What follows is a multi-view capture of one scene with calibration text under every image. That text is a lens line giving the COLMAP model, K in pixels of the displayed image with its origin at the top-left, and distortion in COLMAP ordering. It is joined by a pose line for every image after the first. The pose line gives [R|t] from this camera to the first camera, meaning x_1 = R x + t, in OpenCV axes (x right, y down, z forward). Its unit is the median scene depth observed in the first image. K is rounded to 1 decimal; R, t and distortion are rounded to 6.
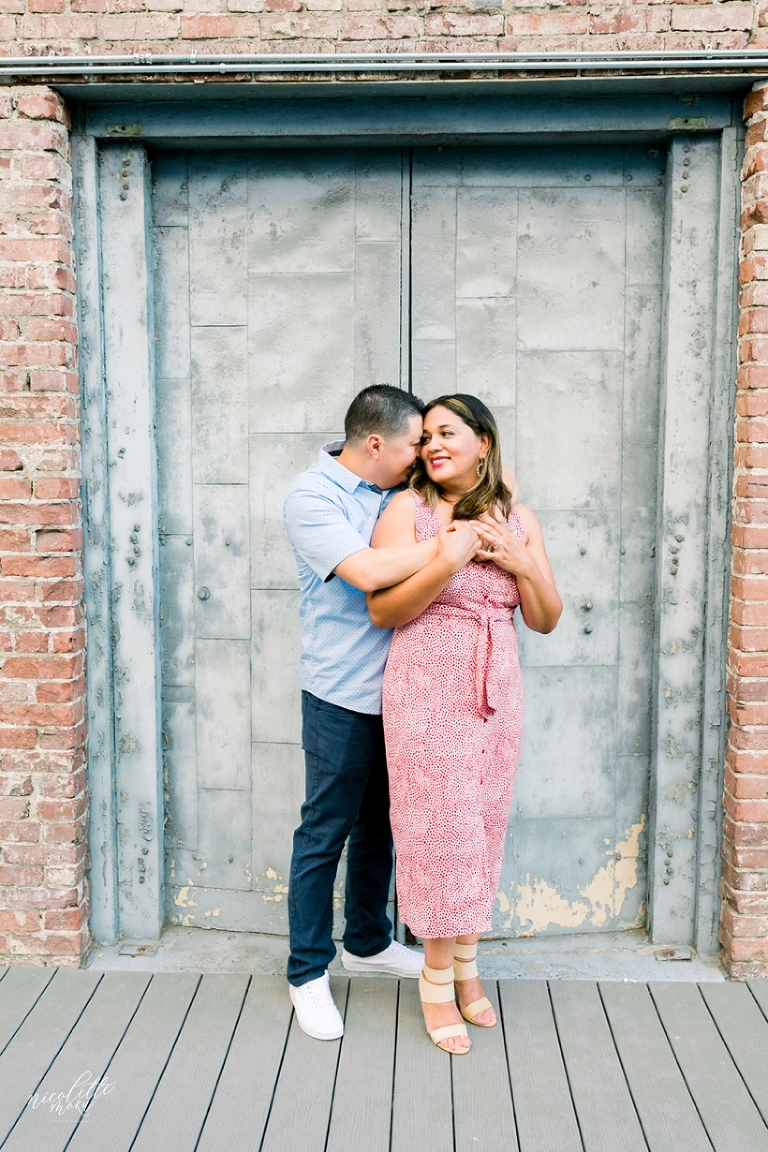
lens RADIAL K [[1088.9, 0, 381.9], [0, 1088.9, 576.3], [0, 0, 1]] dist [0.002933, 0.000000]
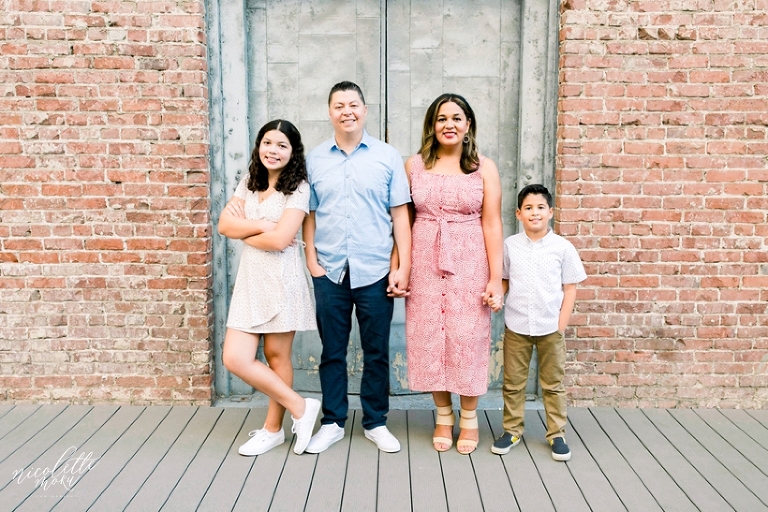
lens RADIAL K [[725.9, 0, 385.2], [0, 725.9, 254.9], [0, 0, 1]] dist [0.002933, 0.000000]
pose [[0.999629, -0.002714, 0.027099, -0.010062], [0.002048, 0.999697, 0.024549, 0.069109], [-0.027157, -0.024484, 0.999331, -0.255756]]
